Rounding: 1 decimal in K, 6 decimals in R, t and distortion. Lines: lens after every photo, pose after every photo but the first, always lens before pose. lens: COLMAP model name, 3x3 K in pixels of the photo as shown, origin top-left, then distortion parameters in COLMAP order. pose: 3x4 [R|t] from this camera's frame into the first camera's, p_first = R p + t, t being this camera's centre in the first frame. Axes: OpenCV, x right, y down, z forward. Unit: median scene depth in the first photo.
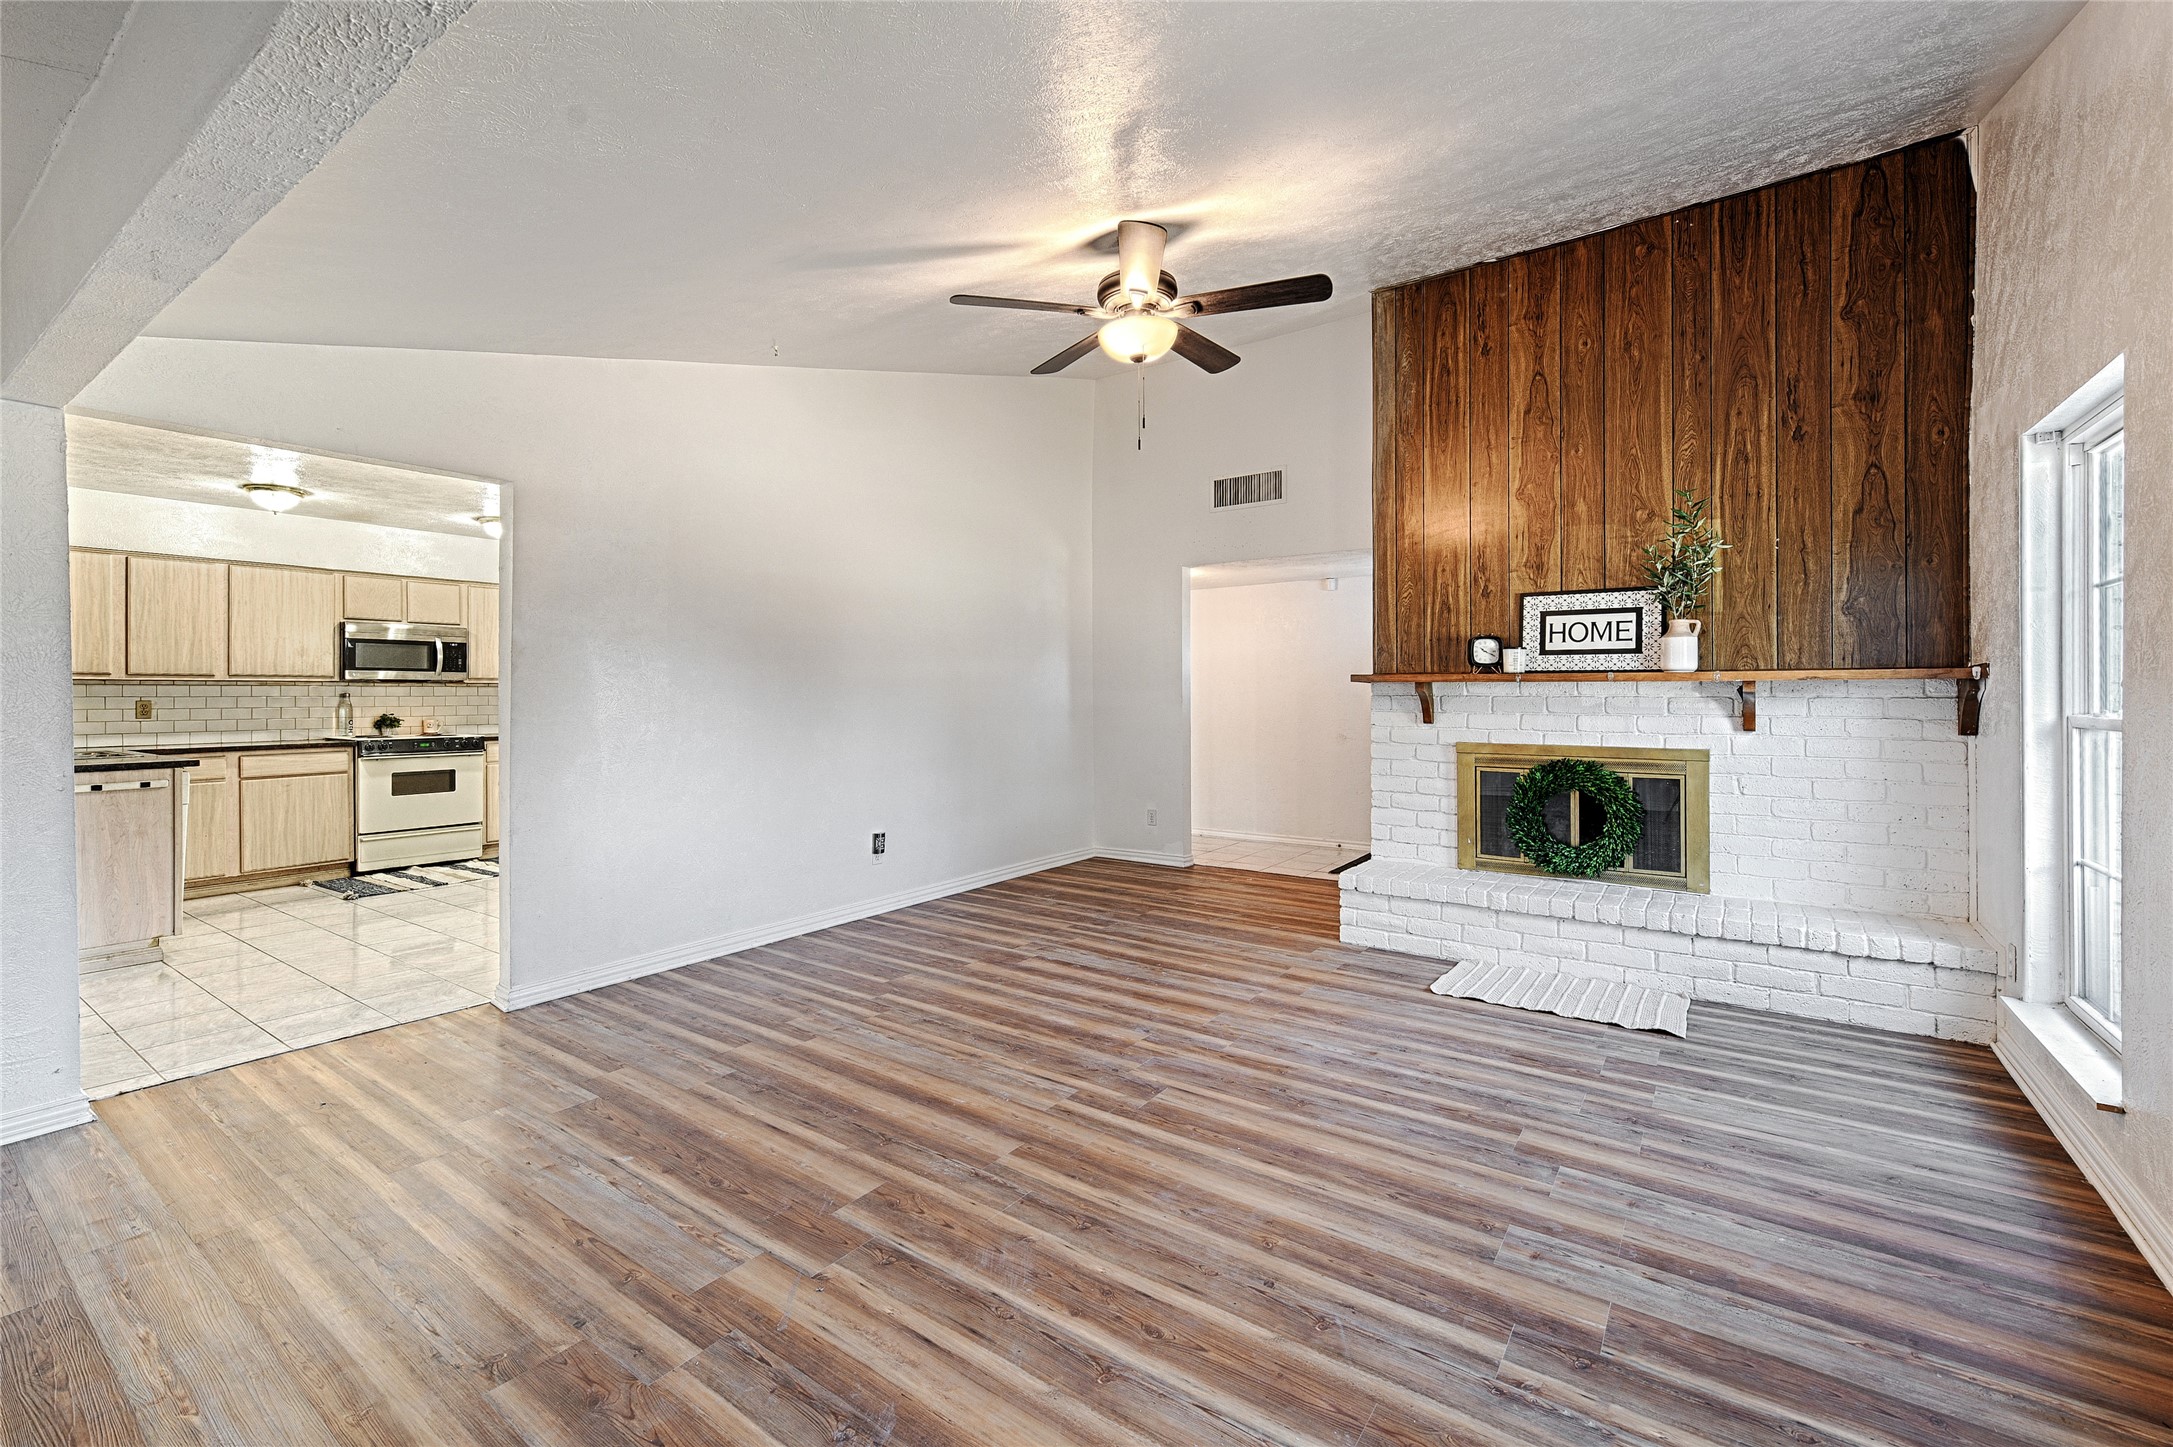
lens RADIAL K [[883.4, 0, 1049.3], [0, 883.4, 700.6], [0, 0, 1]] dist [0.002548, -0.000120]
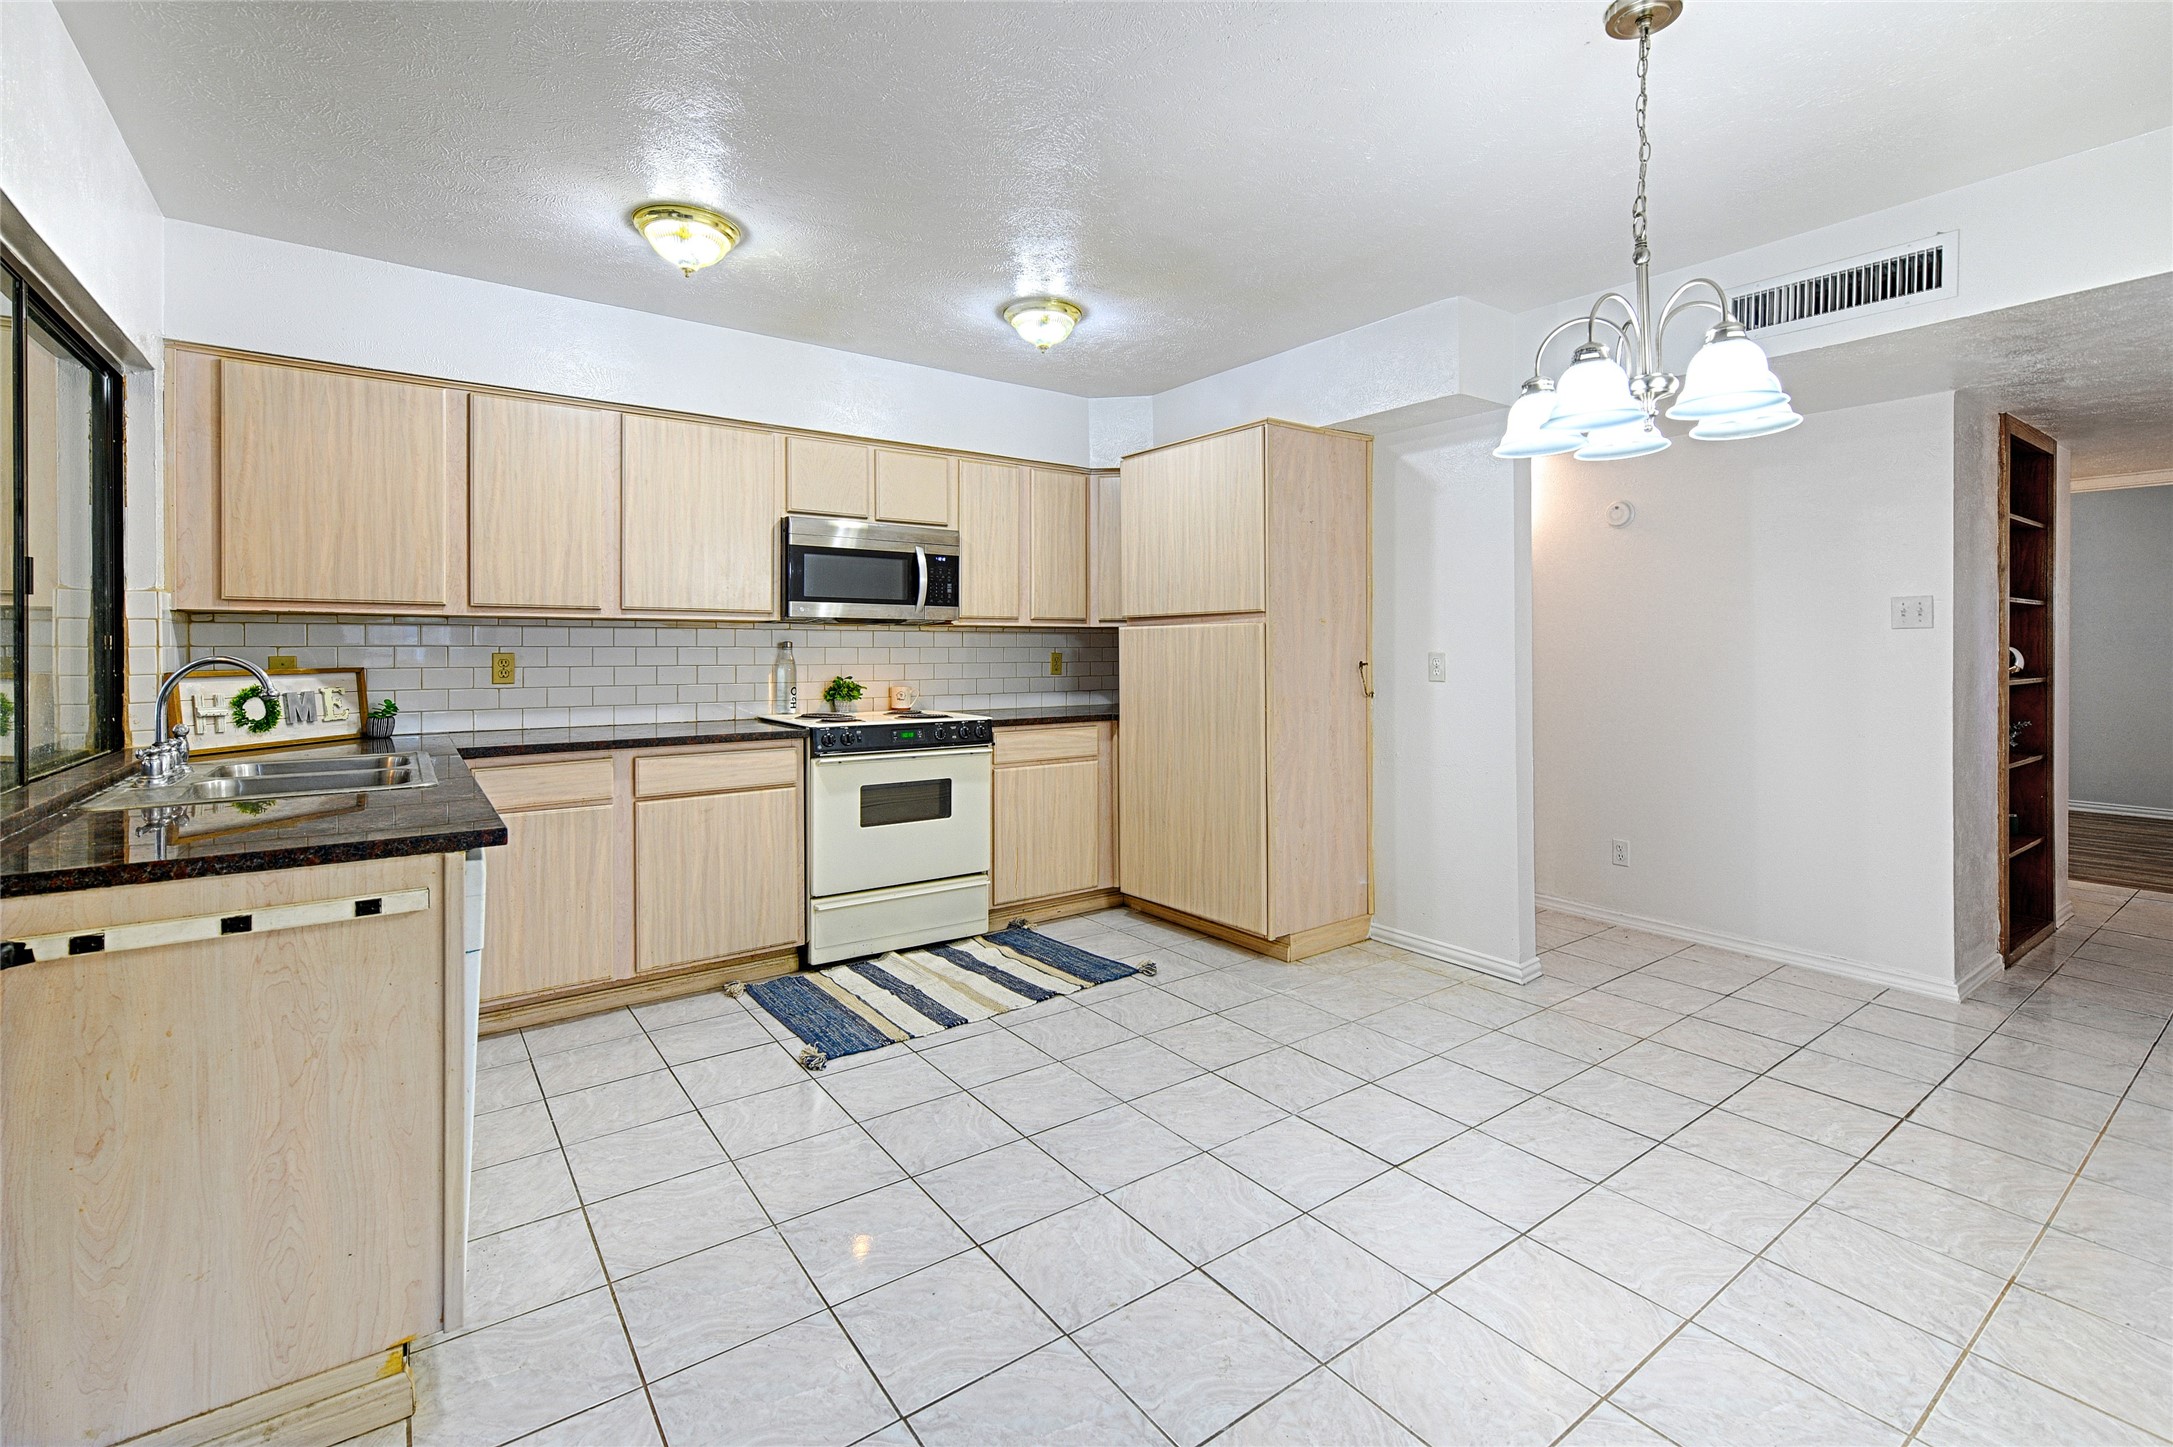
lens RADIAL K [[968.8, 0, 1096.0], [0, 968.8, 661.5], [0, 0, 1]] dist [0.012639, 0.000391]
pose [[0.947521, 0.005908, -0.319639, -0.407885], [-0.003484, 0.999961, 0.008155, -0.001536], [0.319675, -0.006613, 0.947504, 0.470027]]
